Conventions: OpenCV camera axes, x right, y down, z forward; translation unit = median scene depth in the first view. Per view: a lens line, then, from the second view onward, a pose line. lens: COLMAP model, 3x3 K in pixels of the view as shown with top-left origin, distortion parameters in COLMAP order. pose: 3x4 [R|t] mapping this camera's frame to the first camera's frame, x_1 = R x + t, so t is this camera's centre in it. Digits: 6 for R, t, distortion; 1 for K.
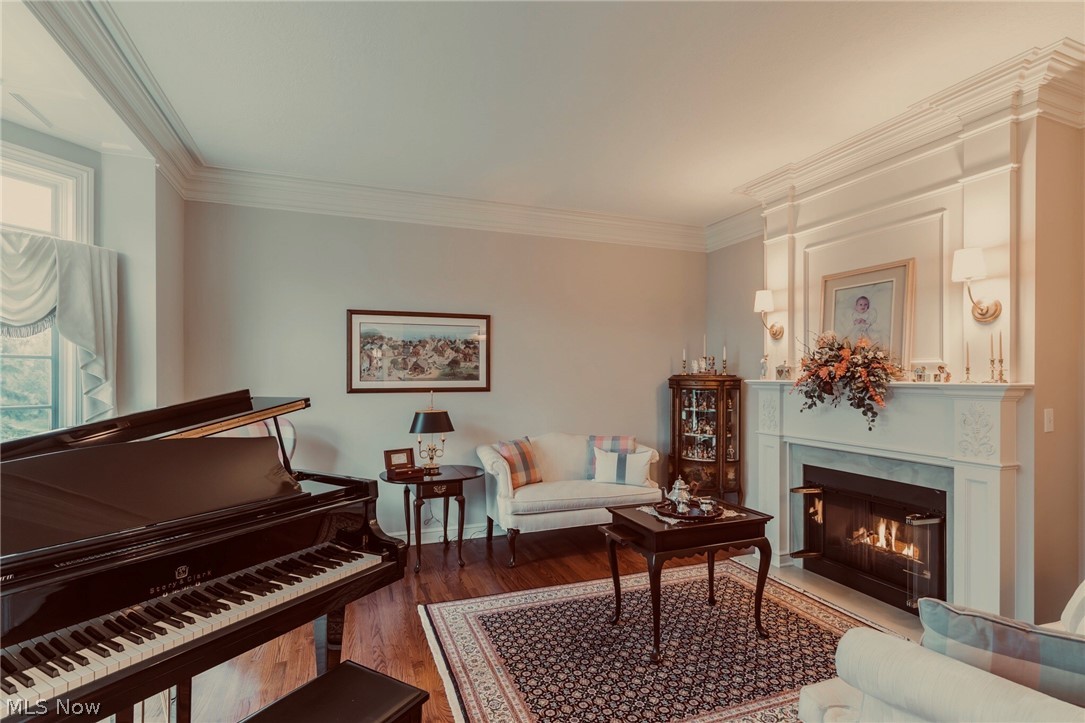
lens RADIAL K [[510.8, 0, 544.4], [0, 510.8, 369.6], [0, 0, 1]] dist [-0.021930, -0.000147]
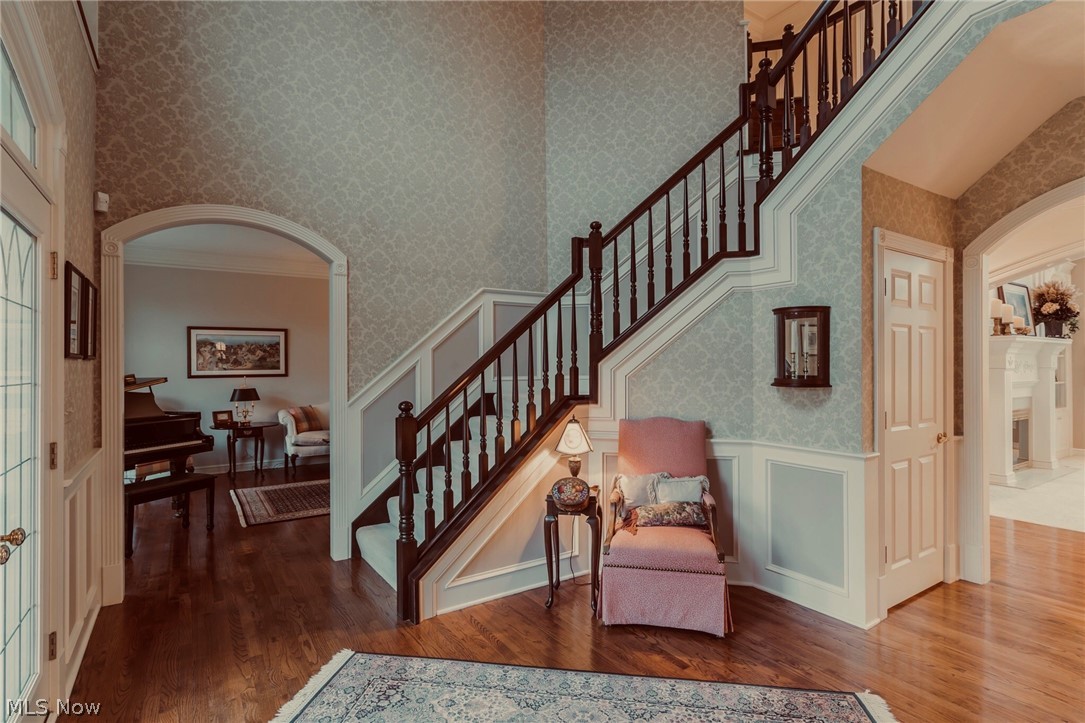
lens RADIAL K [[529.9, 0, 537.9], [0, 529.9, 360.7], [0, 0, 1]] dist [-0.000244, 0.000281]
pose [[0.978021, -0.007055, 0.208387, 0.348749], [0.006289, 0.999971, 0.004340, -0.009687], [-0.208412, -0.002934, 0.978037, -0.874009]]
